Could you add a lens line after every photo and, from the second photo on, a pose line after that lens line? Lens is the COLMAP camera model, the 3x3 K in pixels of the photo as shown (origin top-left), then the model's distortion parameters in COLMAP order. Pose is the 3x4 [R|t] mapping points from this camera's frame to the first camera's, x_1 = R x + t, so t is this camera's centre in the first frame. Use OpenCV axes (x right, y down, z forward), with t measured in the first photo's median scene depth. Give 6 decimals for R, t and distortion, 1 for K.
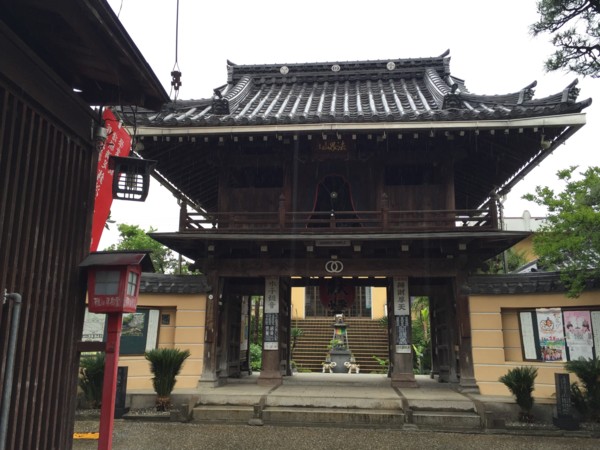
lens RADIAL K [[509.7, 0, 297.3], [0, 509.7, 225.0], [0, 0, 1]] dist [0.132671, 0.004896]
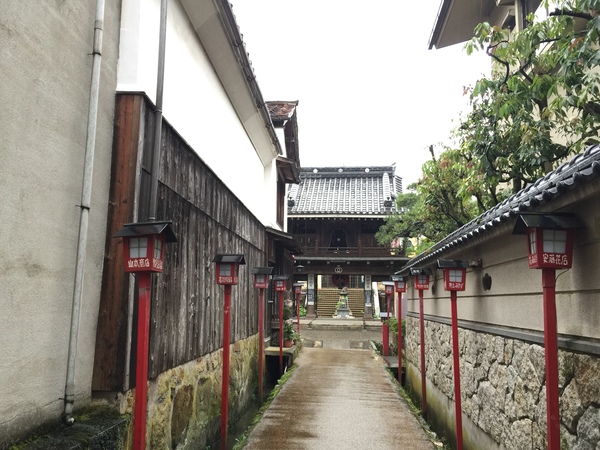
lens RADIAL K [[509.7, 0, 301.4], [0, 509.7, 225.6], [0, 0, 1]] dist [0.132671, 0.004896]
pose [[0.999947, 0.003384, -0.009683, -0.061864], [-0.002735, 0.997799, 0.066248, -0.223205], [0.009886, -0.066218, 0.997756, -1.070696]]
